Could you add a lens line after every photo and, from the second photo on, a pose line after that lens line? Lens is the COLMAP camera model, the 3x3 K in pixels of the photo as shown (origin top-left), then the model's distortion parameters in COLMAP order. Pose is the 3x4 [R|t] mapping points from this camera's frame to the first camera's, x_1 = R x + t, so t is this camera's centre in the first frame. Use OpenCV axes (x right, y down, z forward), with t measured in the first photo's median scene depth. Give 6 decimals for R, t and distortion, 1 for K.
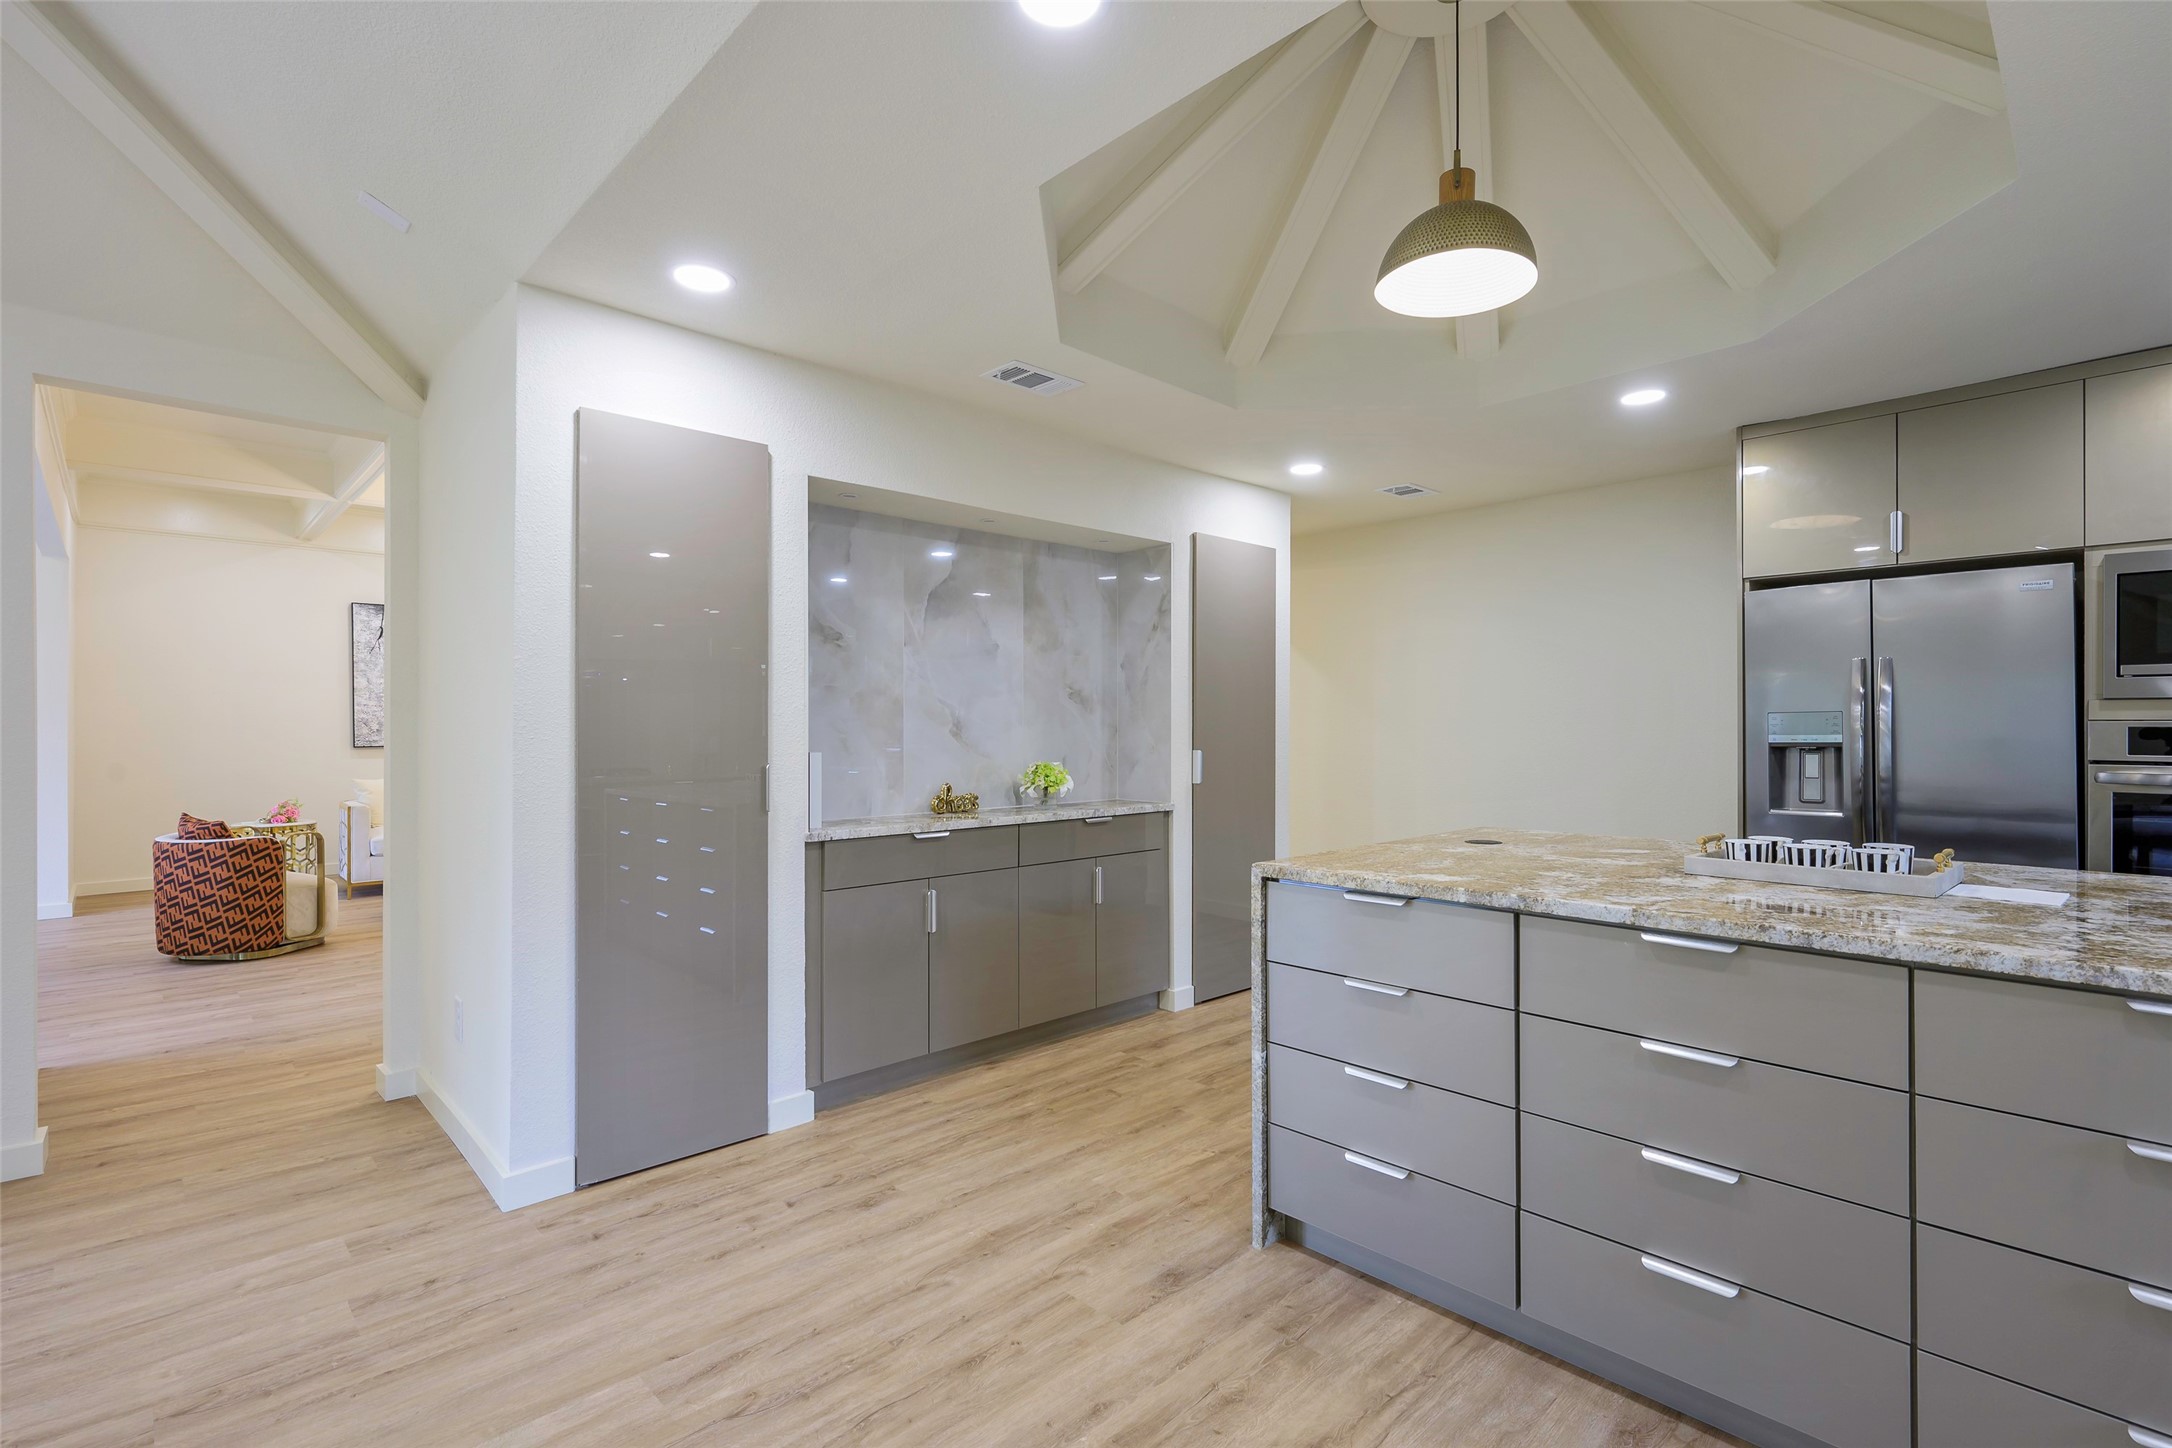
lens RADIAL K [[981.1, 0, 1096.7], [0, 981.1, 741.7], [0, 0, 1]] dist [0.000257, 0.000181]
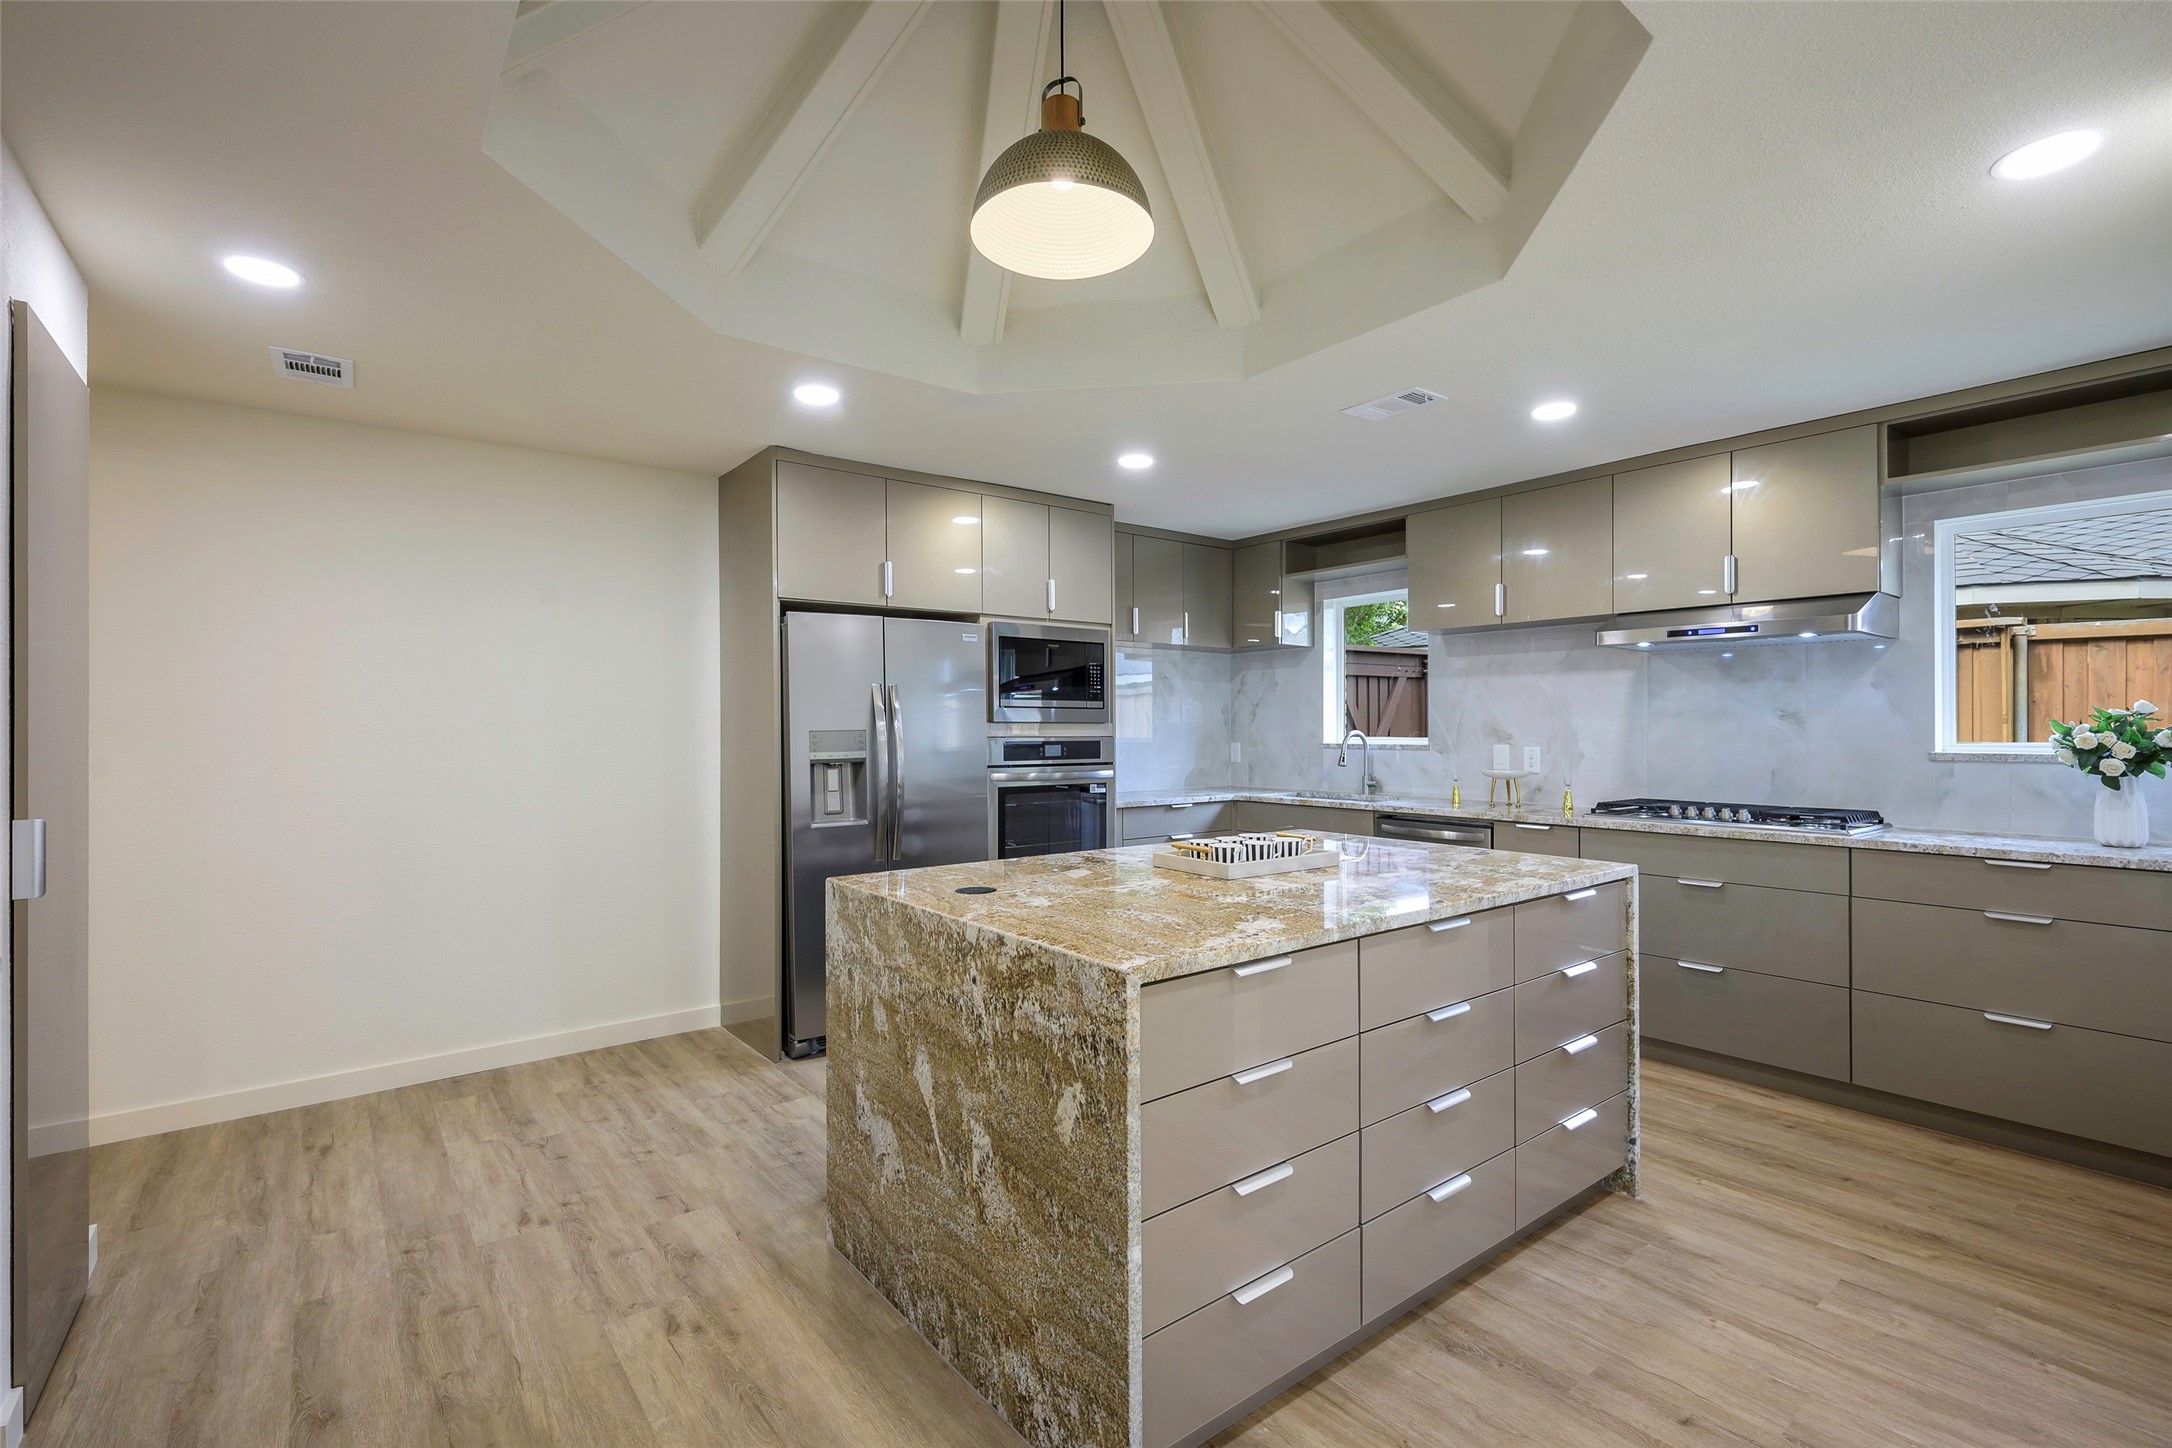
lens RADIAL K [[981.1, 0, 1083.6], [0, 981.1, 724.9], [0, 0, 1]] dist [0.000257, 0.000181]
pose [[0.101634, 0.003225, 0.994817, -0.468411], [0.017510, 0.999834, -0.005030, -0.037451], [-0.994668, 0.017930, 0.101560, 0.877061]]
